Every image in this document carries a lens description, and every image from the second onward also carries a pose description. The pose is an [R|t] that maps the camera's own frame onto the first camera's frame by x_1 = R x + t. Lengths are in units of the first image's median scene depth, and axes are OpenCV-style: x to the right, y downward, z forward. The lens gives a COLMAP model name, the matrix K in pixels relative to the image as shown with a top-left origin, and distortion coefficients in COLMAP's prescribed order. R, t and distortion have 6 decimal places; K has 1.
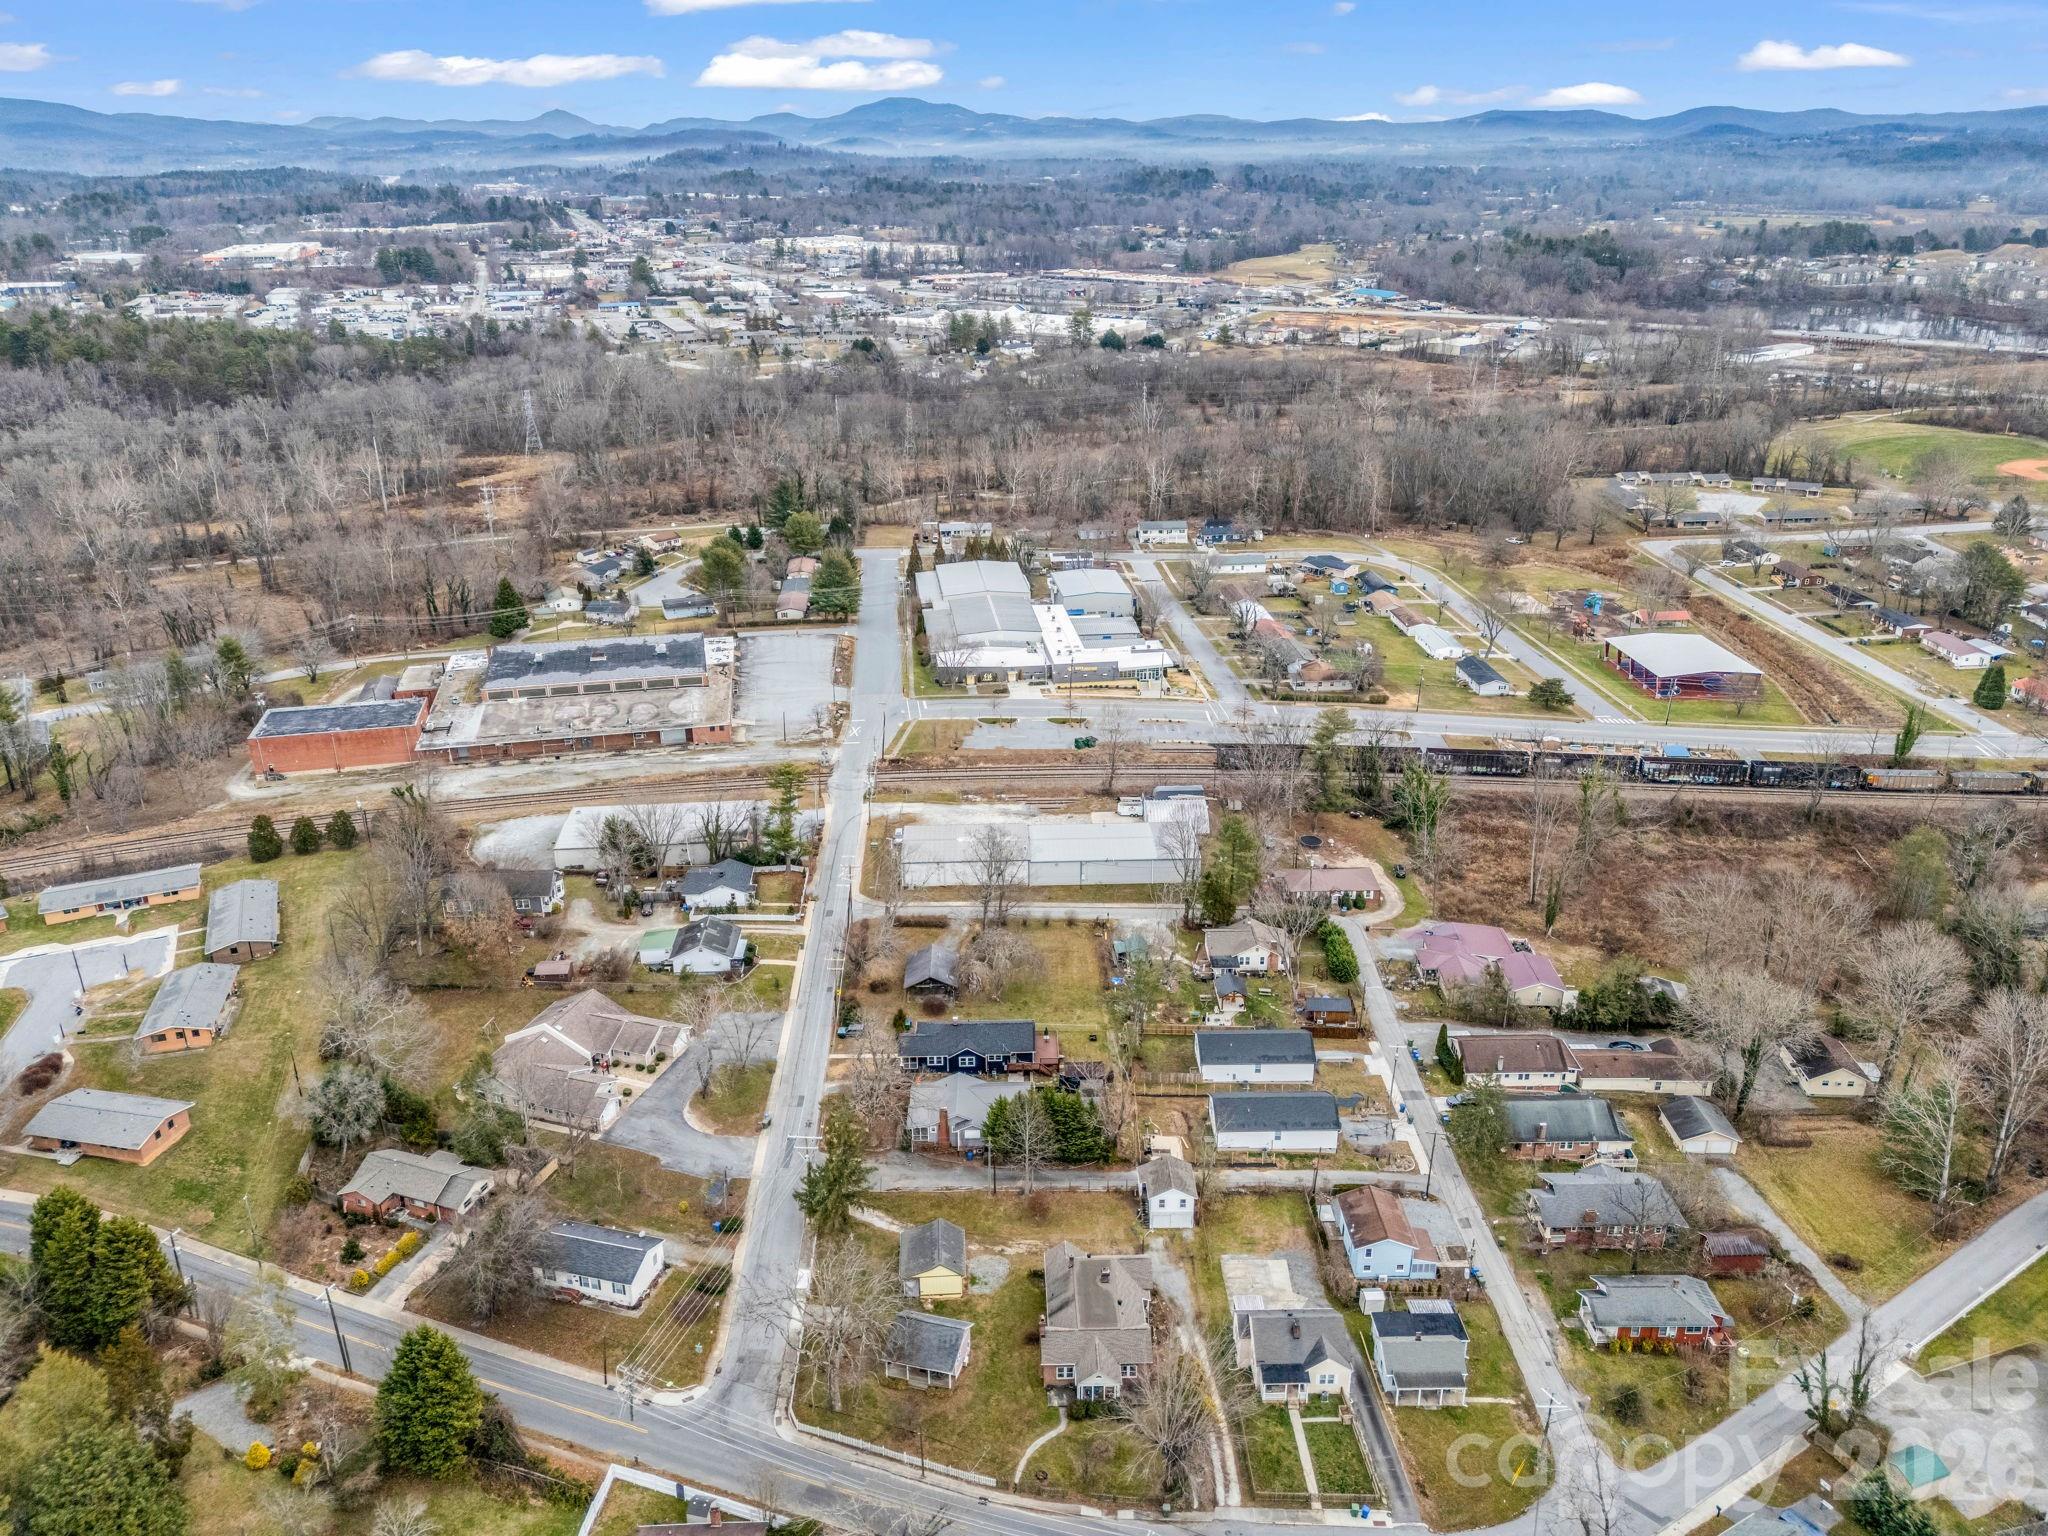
lens RADIAL K [[1493.7, 0, 1025.0], [0, 1493.7, 778.2], [0, 0, 1]] dist [0.092626, -0.100693]
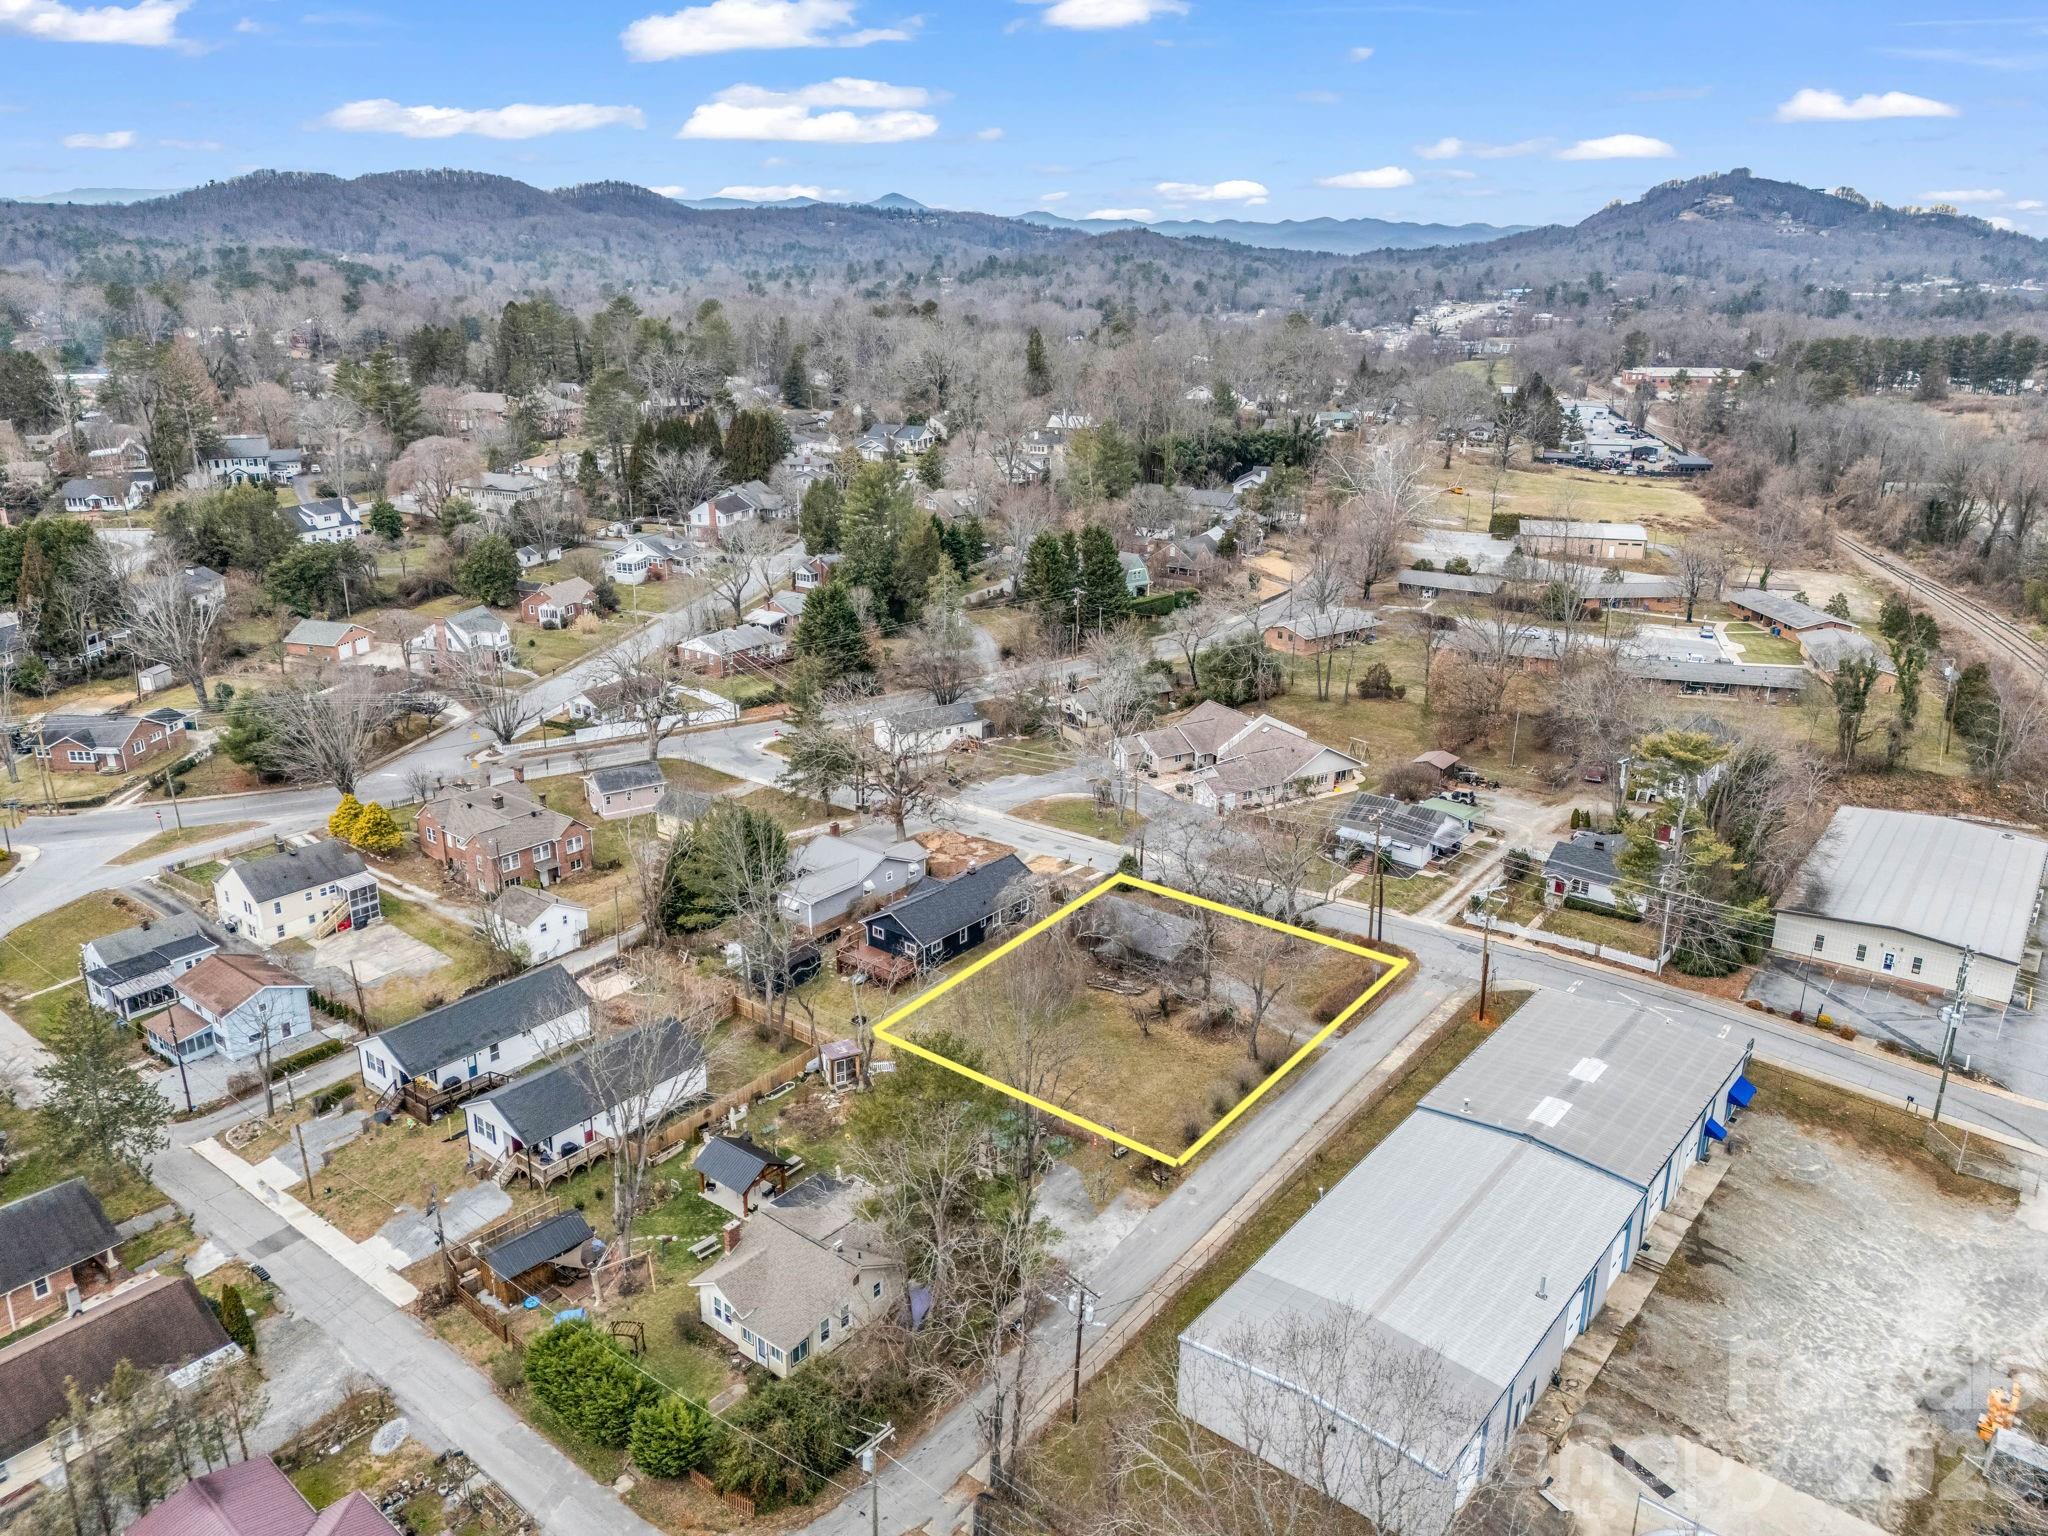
lens RADIAL K [[1493.7, 0, 1025.0], [0, 1493.7, 778.2], [0, 0, 1]] dist [0.092626, -0.100693]
pose [[-0.653564, 0.249409, -0.714597, 0.310338], [-0.293375, 0.786855, 0.542946, -0.184374], [0.697700, 0.564495, -0.441090, 0.976798]]
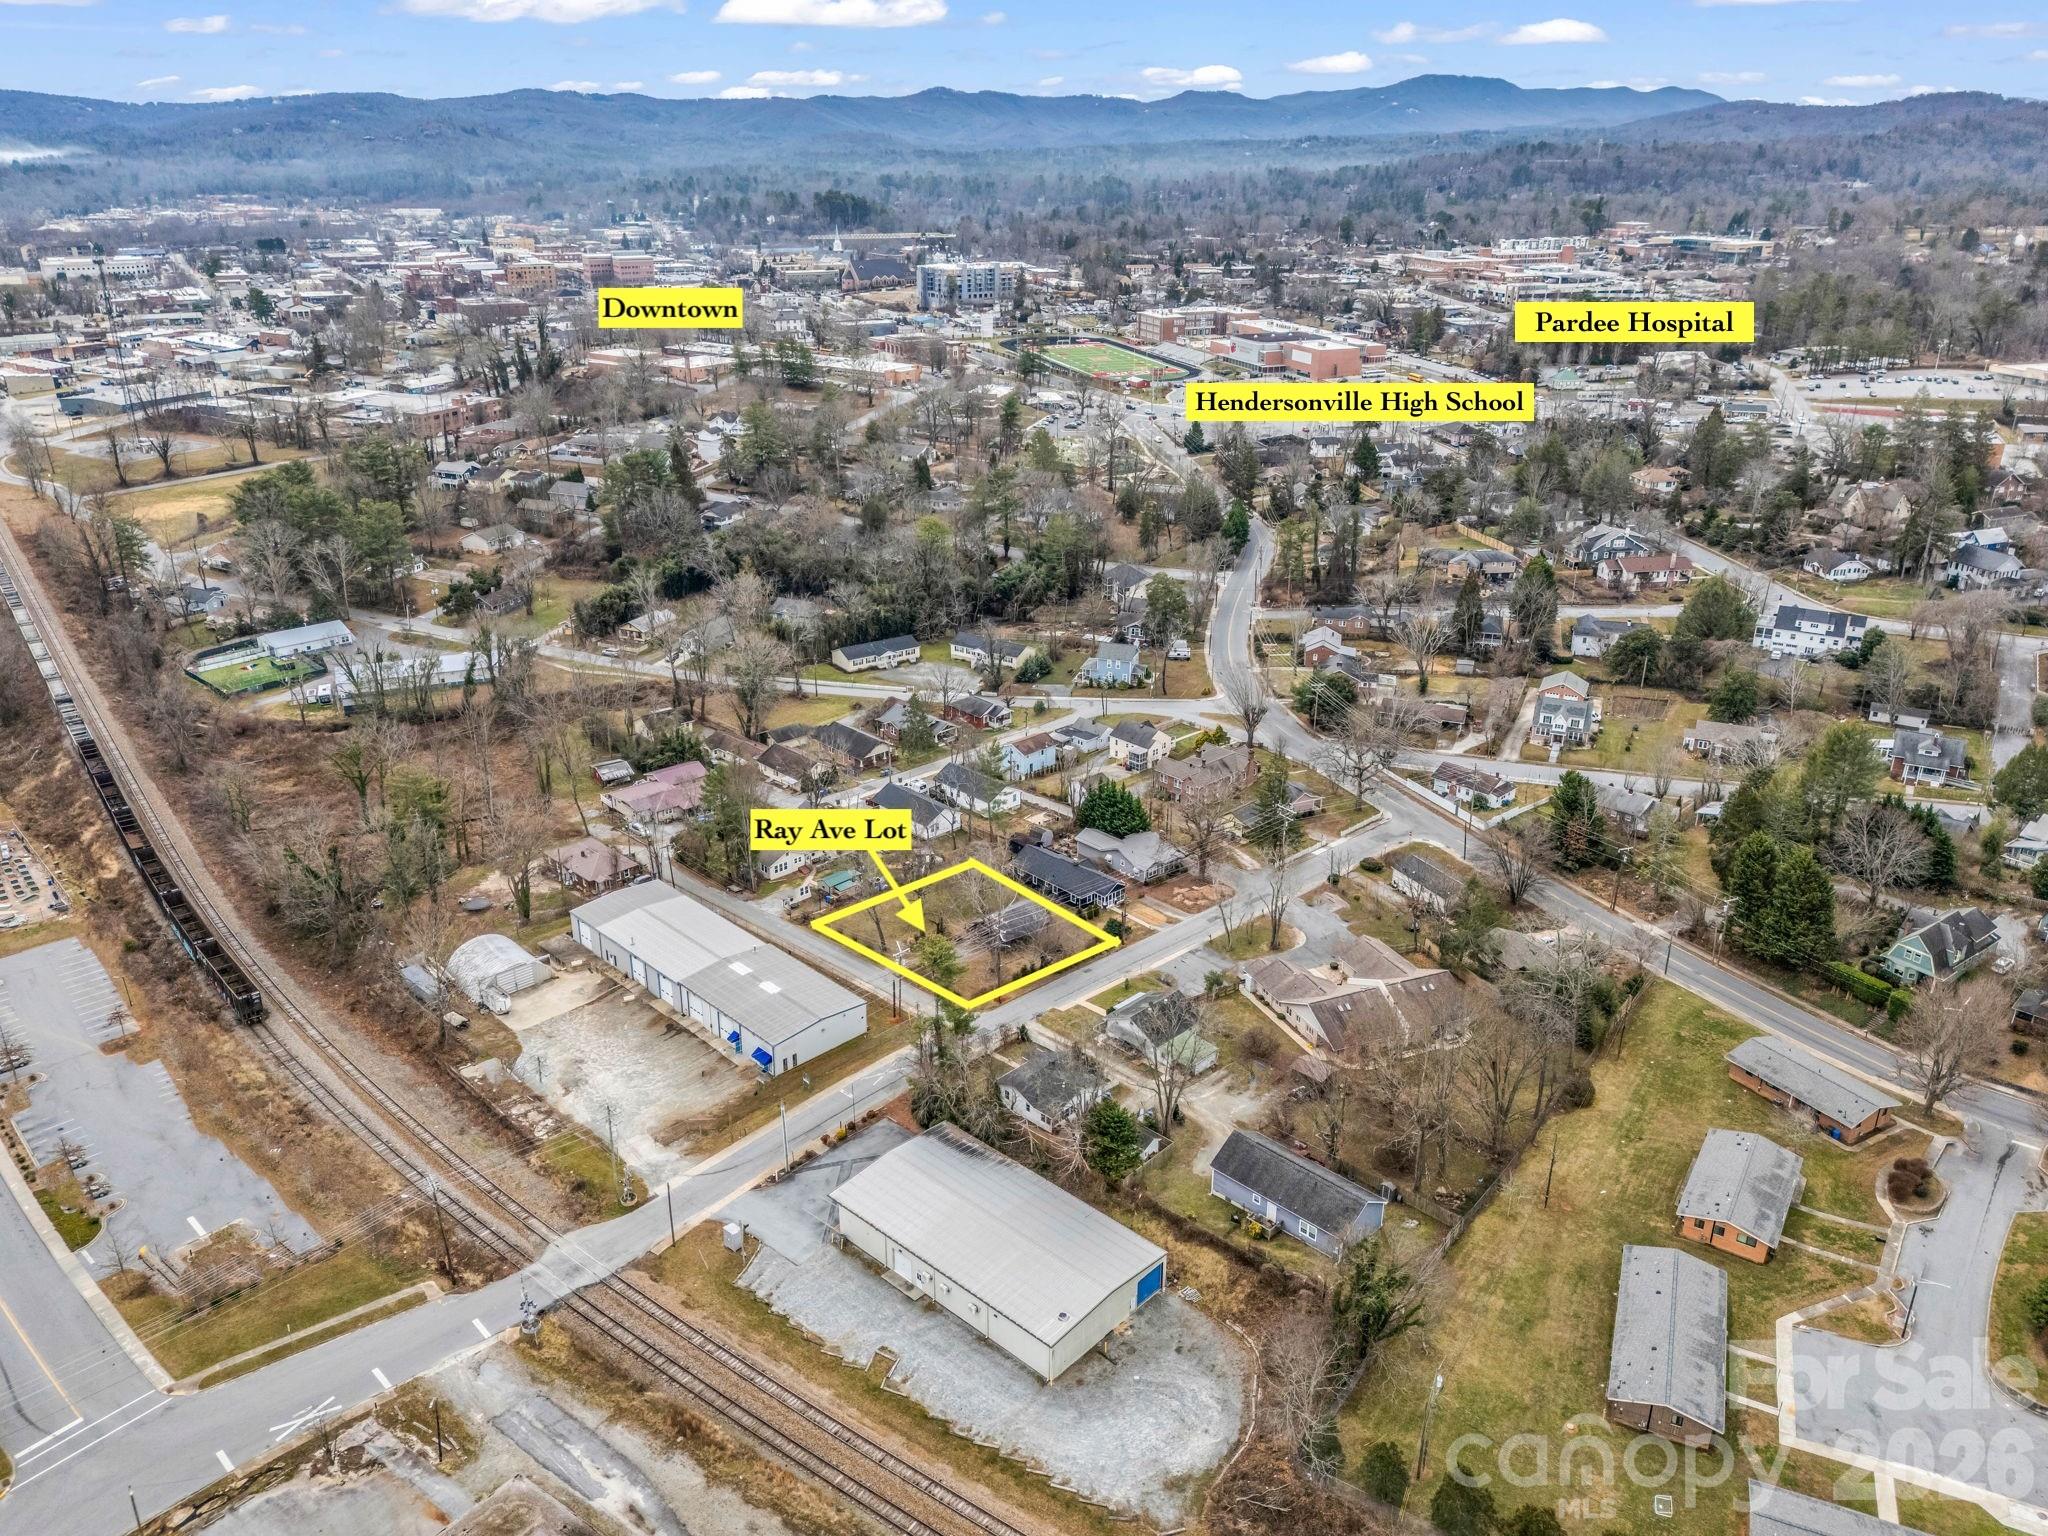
lens RADIAL K [[1493.7, 0, 1025.0], [0, 1493.7, 778.2], [0, 0, 1]] dist [0.092626, -0.100693]
pose [[-0.673135, -0.285588, 0.682150, -0.589556], [0.292366, 0.744505, 0.600195, -0.438443], [-0.679272, 0.603450, -0.417657, 1.108176]]
